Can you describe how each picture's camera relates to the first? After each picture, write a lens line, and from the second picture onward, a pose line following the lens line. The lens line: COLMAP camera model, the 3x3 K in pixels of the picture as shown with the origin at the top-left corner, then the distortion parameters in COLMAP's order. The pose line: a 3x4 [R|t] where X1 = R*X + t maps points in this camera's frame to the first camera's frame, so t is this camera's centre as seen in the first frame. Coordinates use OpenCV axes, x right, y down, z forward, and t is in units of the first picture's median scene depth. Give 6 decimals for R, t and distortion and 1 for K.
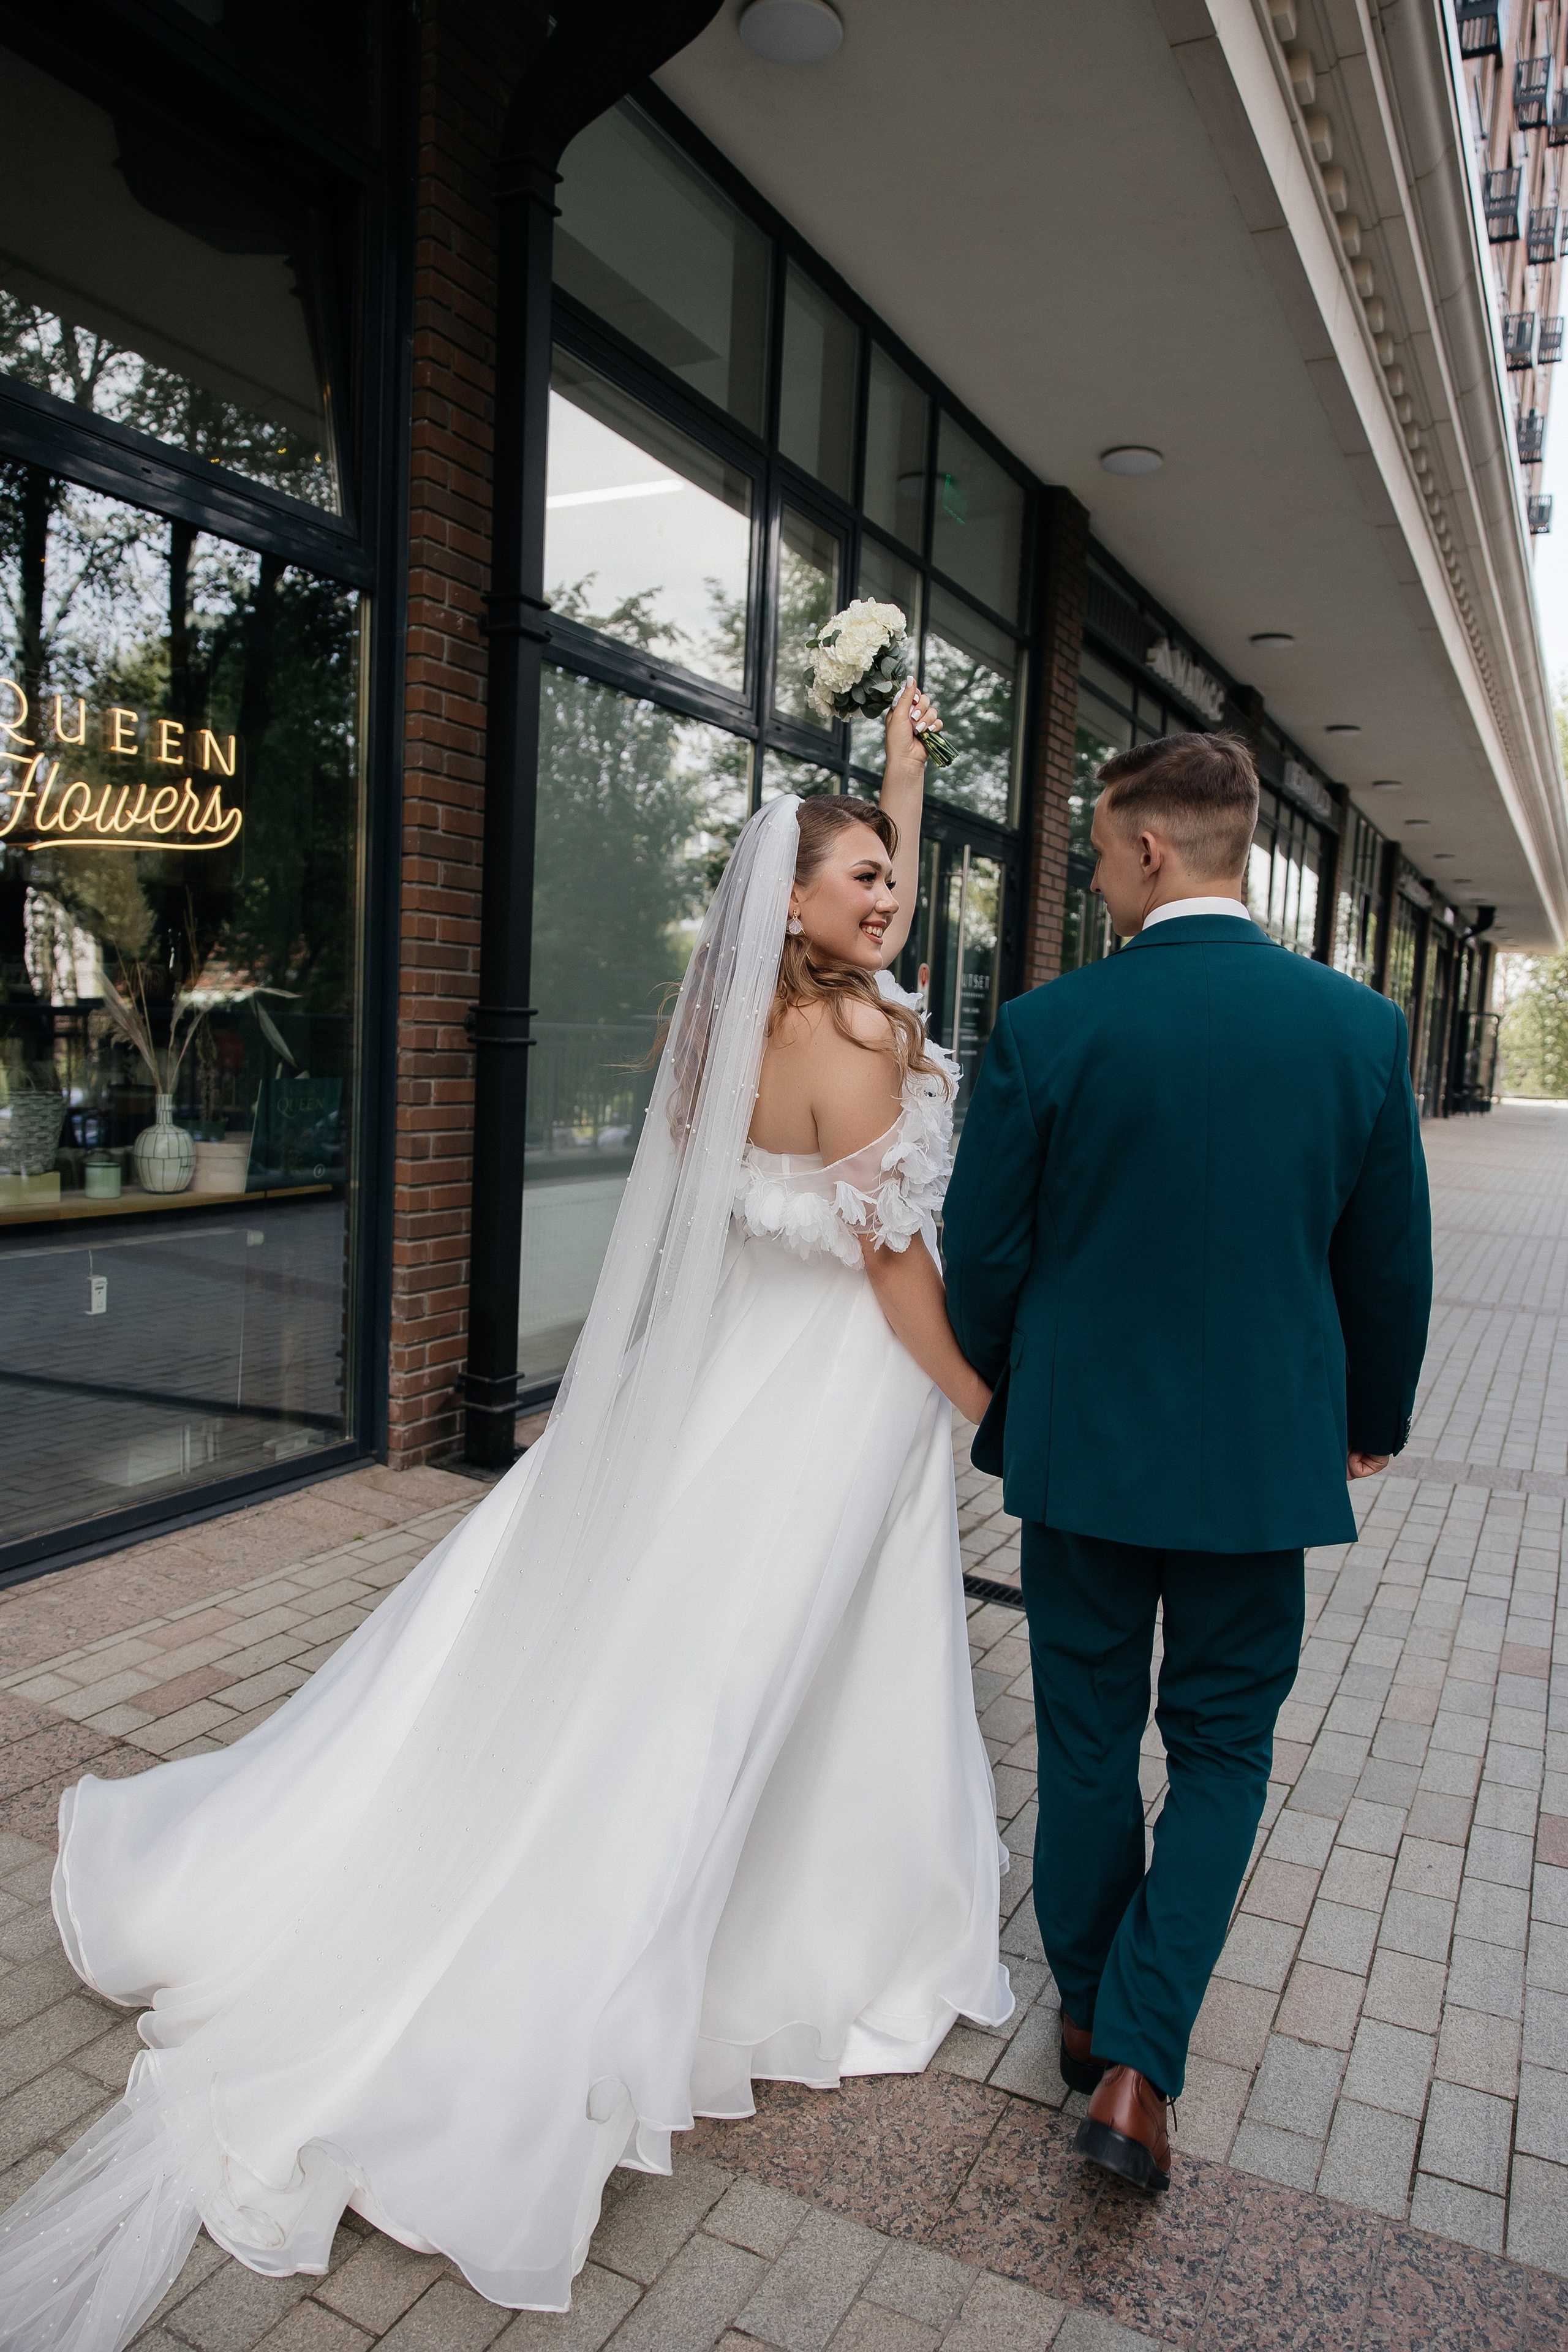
lens RADIAL K [[1727.9, 0, 750.9], [0, 1727.9, 1186.3], [0, 0, 1]] dist [0.025568, 0.003534]
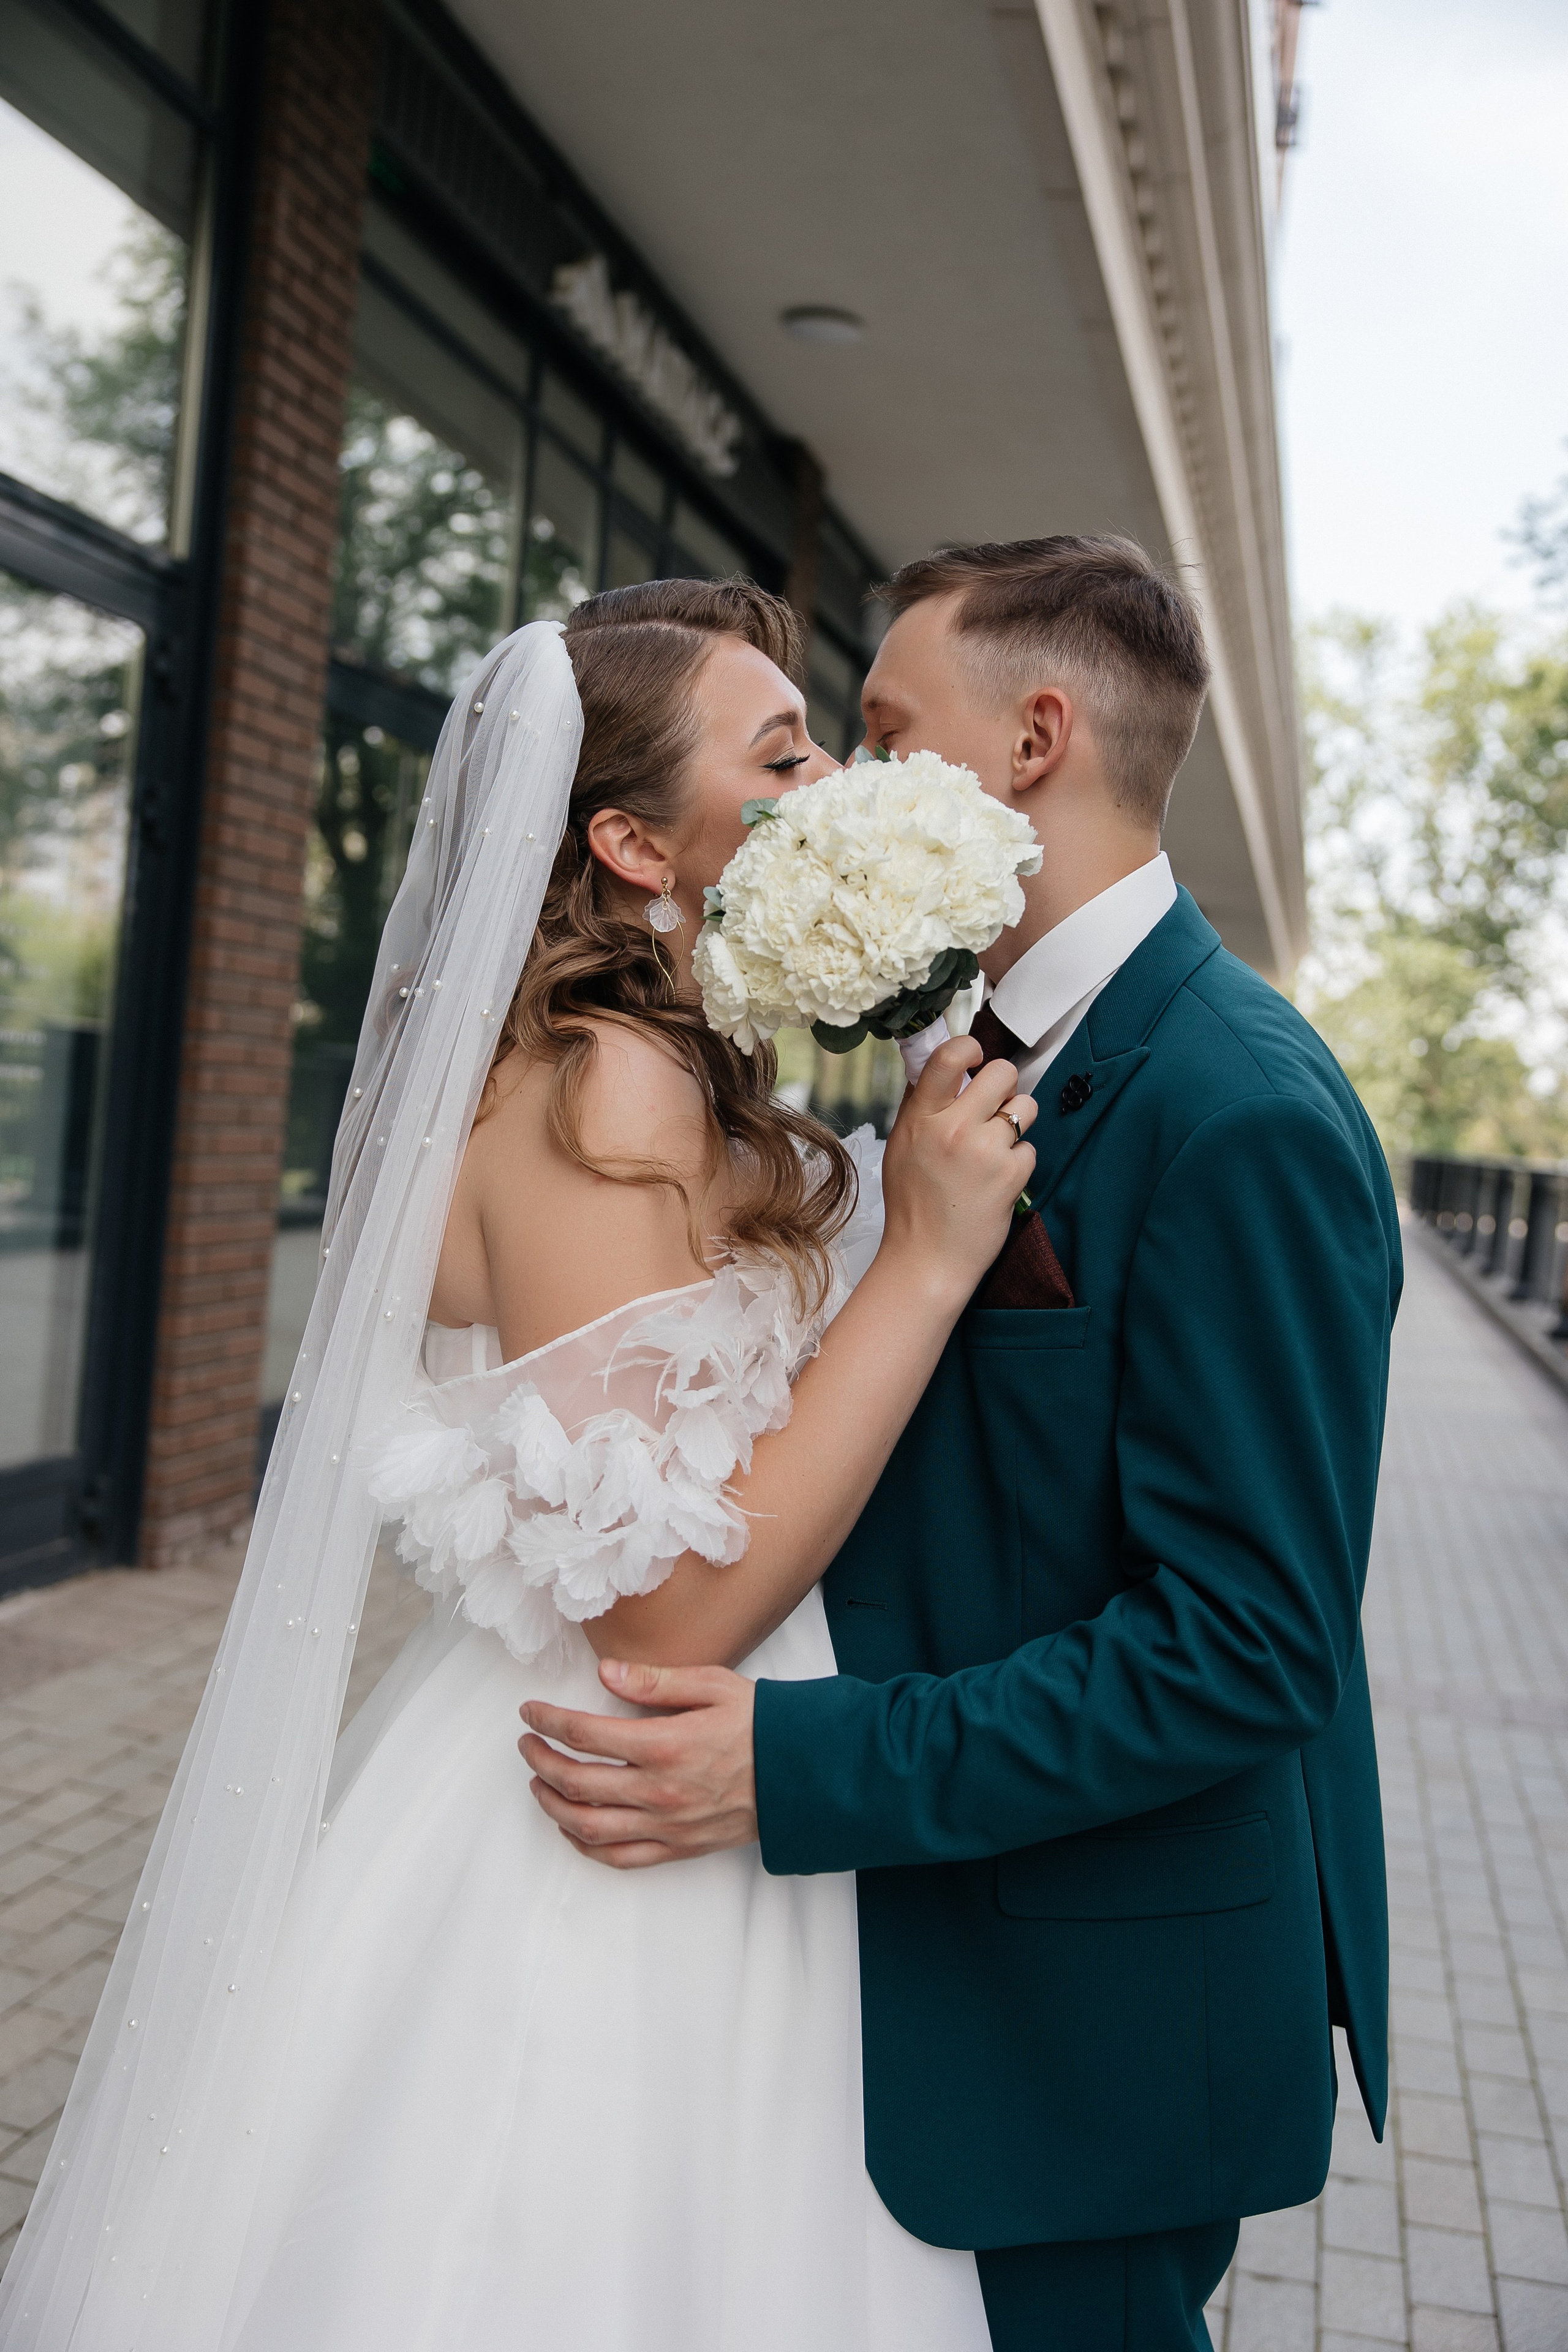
lens RADIAL K [[2050.2, 0, 784.0], [0, 2050.2, 1176.0], [0, 0, 1]] dist [0.006106, 0.018446]
pose [[0.976849, 0.045011, 0.209143, 0.324585], [-0.037998, 0.998576, -0.037434, -0.063263], [-0.210530, 0.028620, 0.977168, 0.766305]]
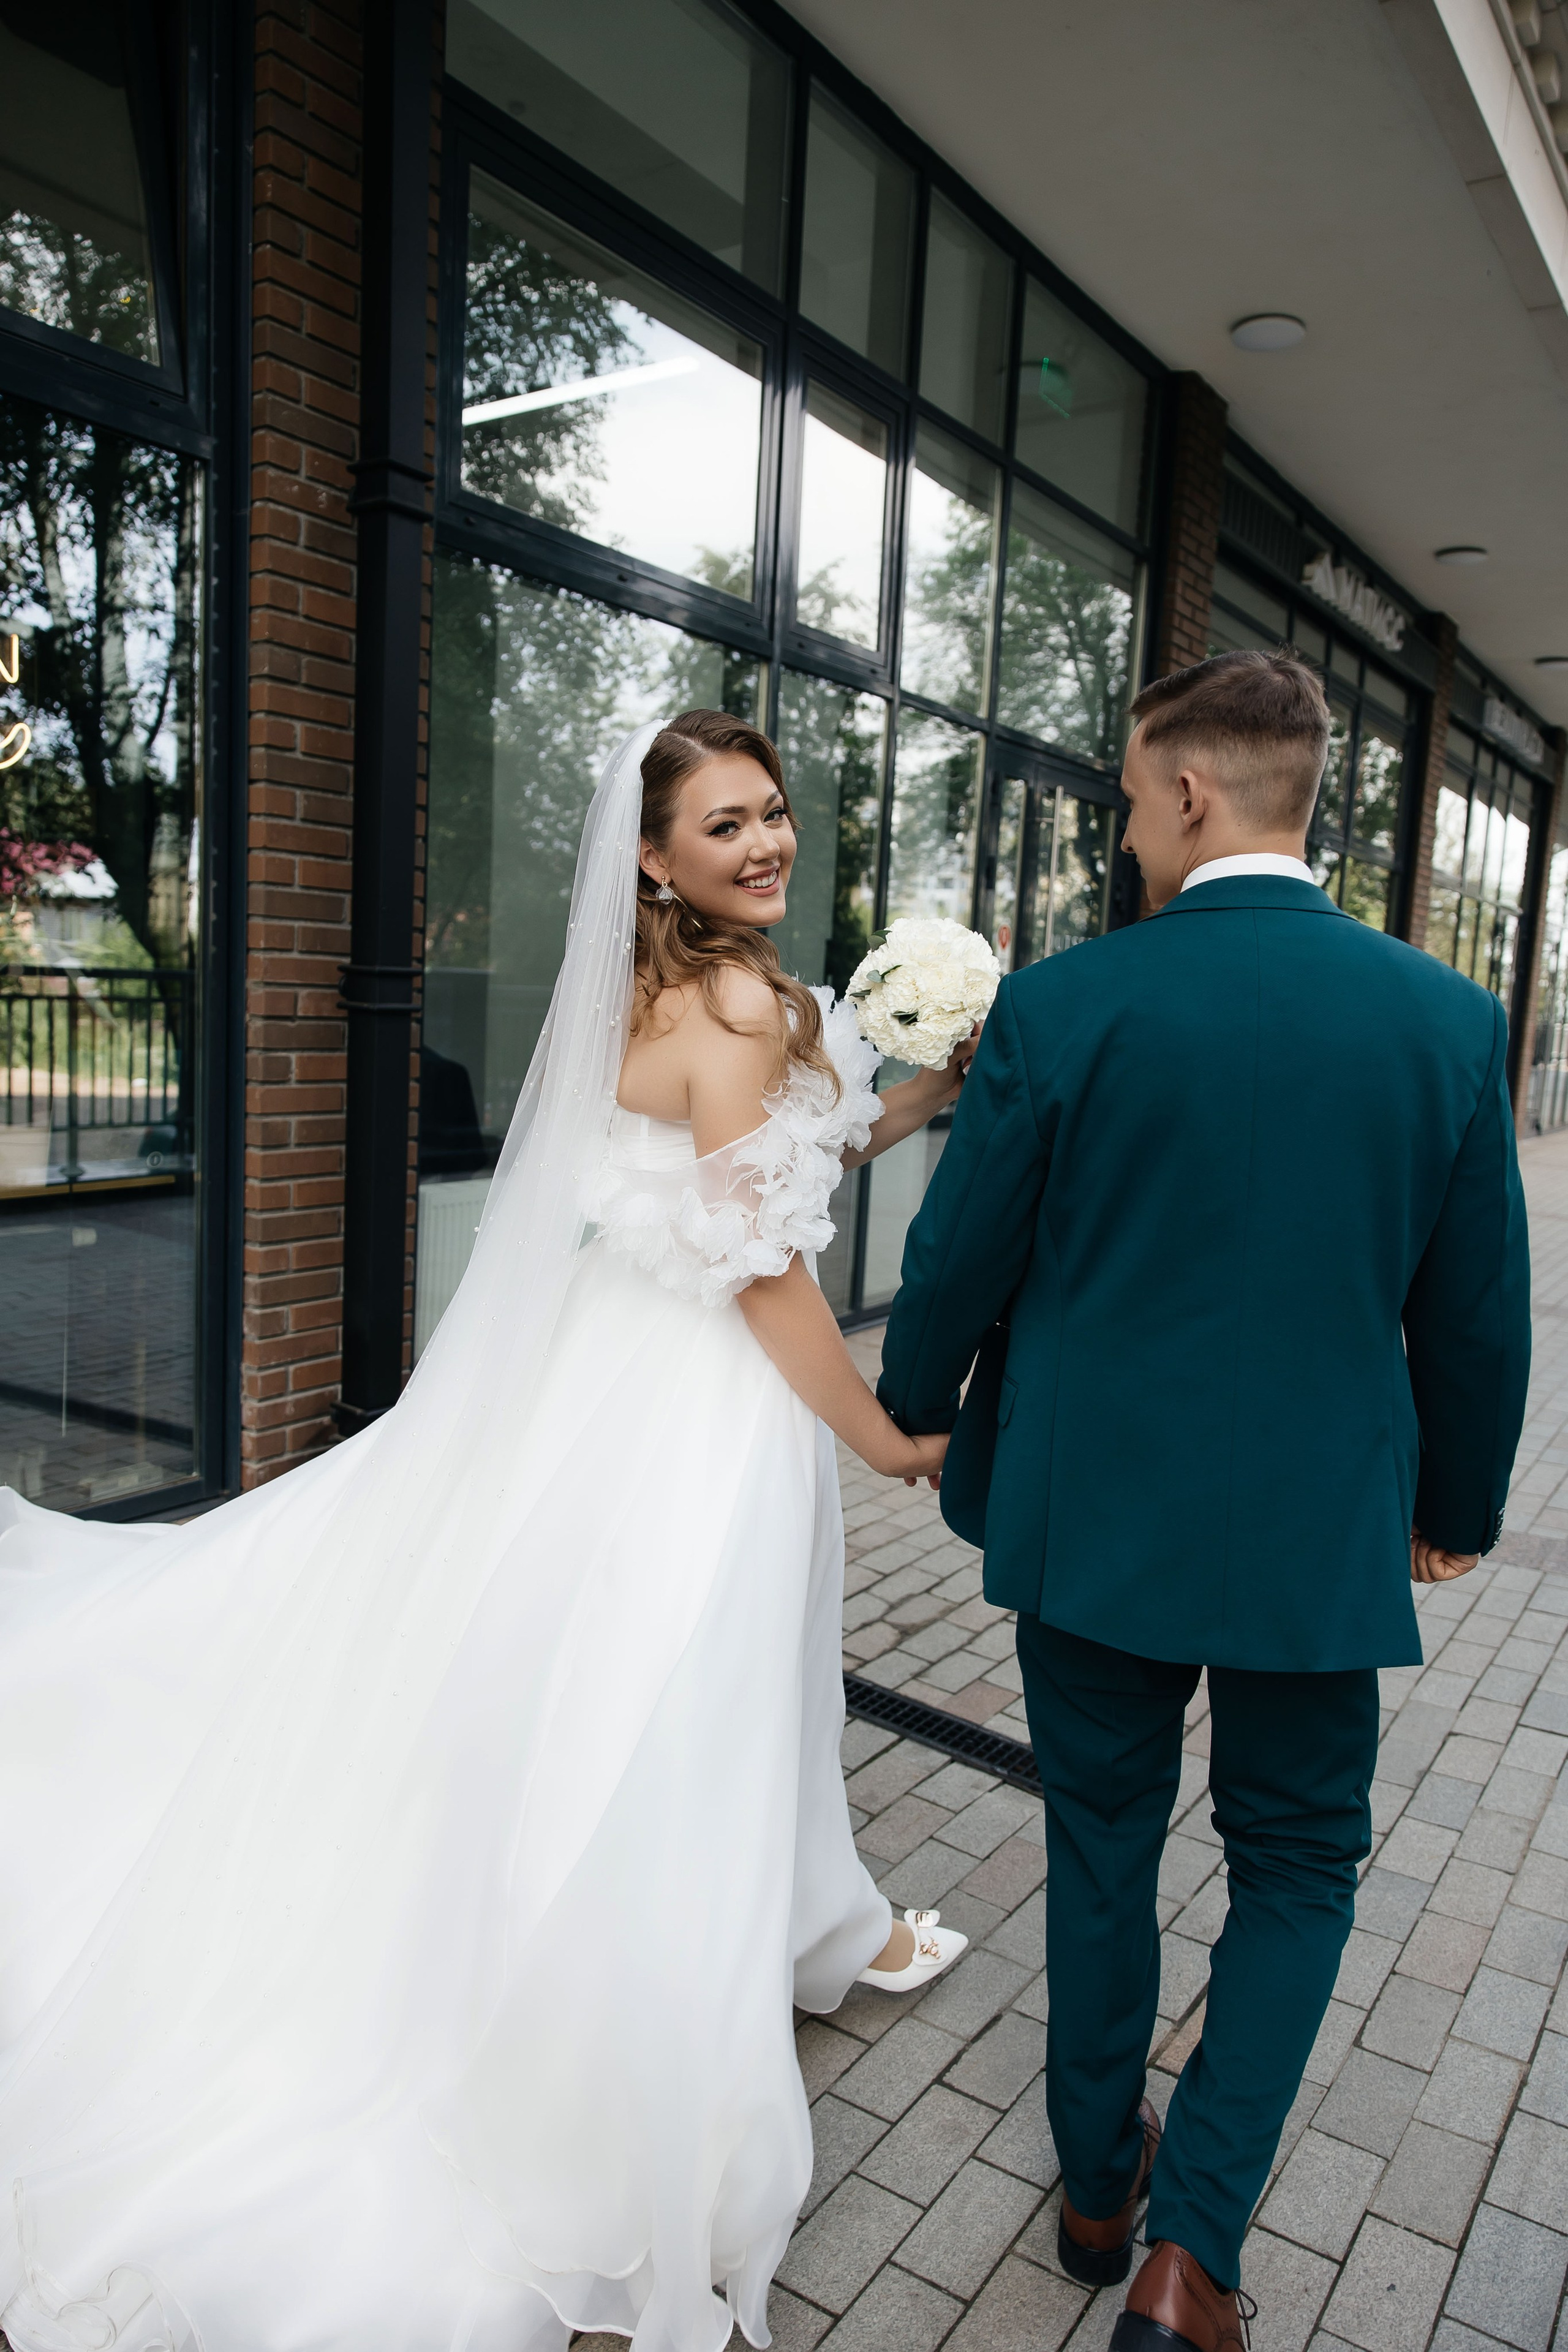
lens RADIAL K [[1636.9, 0, 781.5], [0, 1636.9, 1188.3], [0, 0, 1]] dist [0.018543, 0.000174]
pose [[0.990256, 0.019574, -0.137874, 0.156779], [-0.016471, 0.999585, 0.023616, -0.018409], [0.138279, -0.021115, 0.990168, 0.239143]]
